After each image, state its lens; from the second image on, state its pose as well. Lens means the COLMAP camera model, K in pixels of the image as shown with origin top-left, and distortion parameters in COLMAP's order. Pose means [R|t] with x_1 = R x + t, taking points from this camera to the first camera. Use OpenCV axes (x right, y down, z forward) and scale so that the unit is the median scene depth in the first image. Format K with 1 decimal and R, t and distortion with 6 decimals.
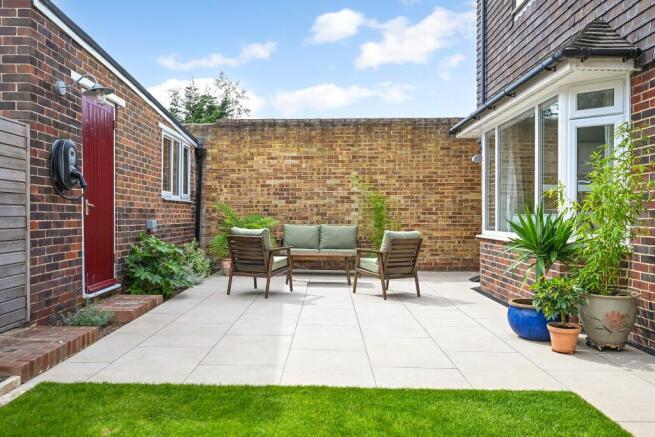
lens RADIAL K [[517.0, 0, 351.8], [0, 517.0, 218.9], [0, 0, 1]] dist [-0.005124, -0.001997]
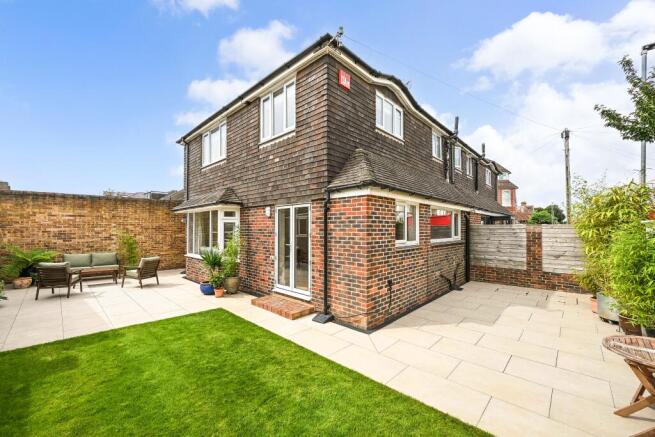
lens RADIAL K [[261.4, 0, 327.5], [0, 261.4, 218.5], [0, 0, 1]] dist [-0.000225, -0.000070]
pose [[0.717491, 0.017200, 0.696356, -0.148139], [0.009655, 0.999353, -0.034632, -0.099760], [-0.696501, 0.031571, 0.716861, -0.391657]]
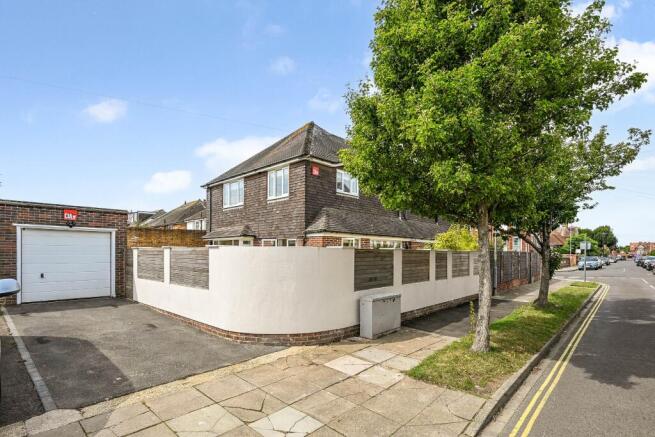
lens RADIAL K [[315.6, 0, 326.8], [0, 315.6, 249.2], [0, 0, 1]] dist [-0.000637, -0.000021]
pose [[0.727890, 0.002803, 0.685689, -0.717326], [0.001954, 0.999979, -0.006161, -0.102476], [-0.685691, 0.005825, 0.727869, -1.183901]]
